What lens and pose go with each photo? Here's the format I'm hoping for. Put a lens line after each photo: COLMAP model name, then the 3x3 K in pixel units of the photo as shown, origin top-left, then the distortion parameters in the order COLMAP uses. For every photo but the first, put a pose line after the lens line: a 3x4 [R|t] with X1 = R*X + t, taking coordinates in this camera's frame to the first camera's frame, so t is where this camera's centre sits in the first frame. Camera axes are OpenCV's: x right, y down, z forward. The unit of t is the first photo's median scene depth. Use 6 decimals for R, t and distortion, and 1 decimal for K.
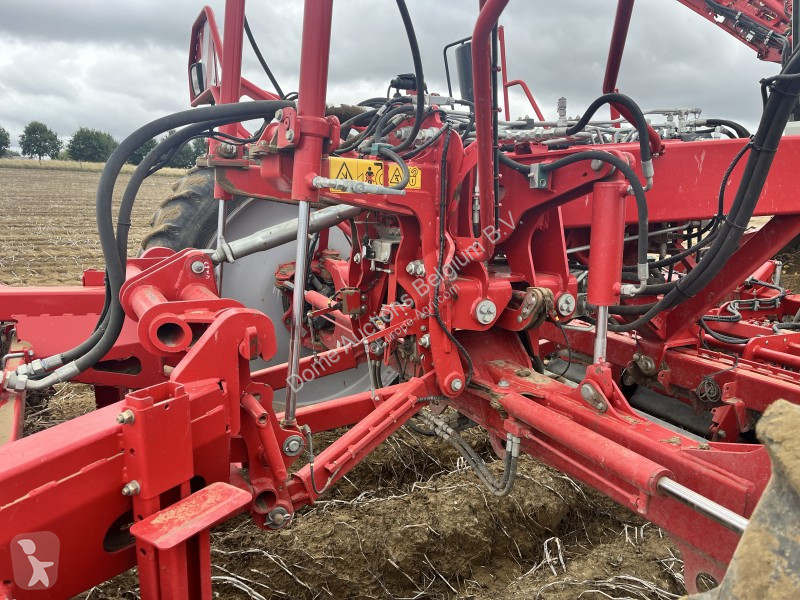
lens RADIAL K [[629.0, 0, 400.0], [0, 629.0, 300.0], [0, 0, 1]] dist [0.025784, -0.003327]
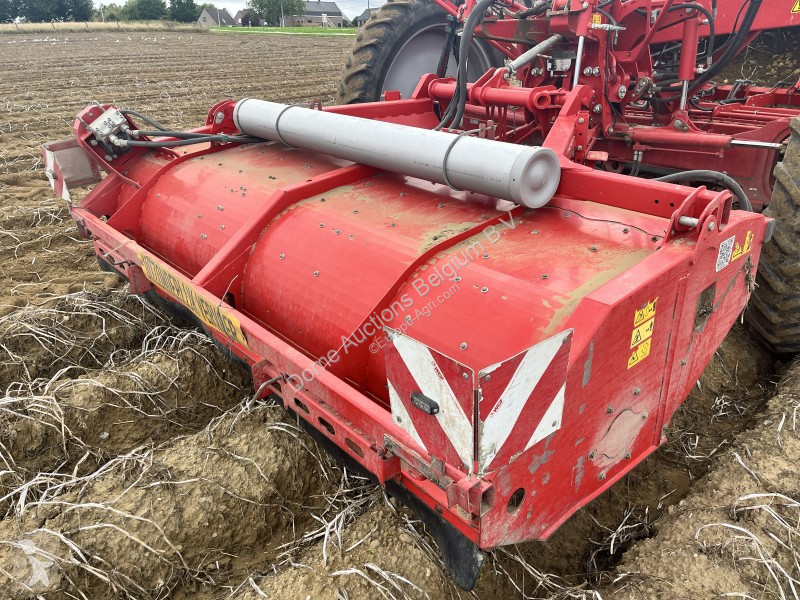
lens RADIAL K [[629.0, 0, 400.0], [0, 629.0, 300.0], [0, 0, 1]] dist [0.025784, -0.003327]
pose [[0.975554, -0.133274, 0.174733, -1.041415], [0.090268, 0.967961, 0.234315, 0.130687], [-0.200363, -0.212814, 0.956329, -0.970608]]
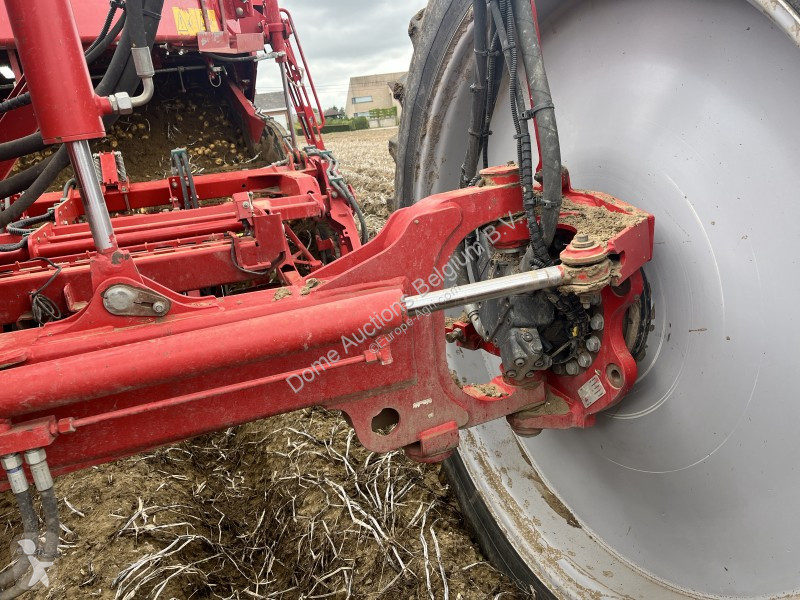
lens RADIAL K [[629.0, 0, 400.0], [0, 629.0, 300.0], [0, 0, 1]] dist [0.025784, -0.003327]
pose [[0.093268, -0.322206, 0.942064, -0.207001], [0.263595, 0.920417, 0.288706, 0.046000], [-0.960114, 0.221396, 0.170777, 0.629058]]
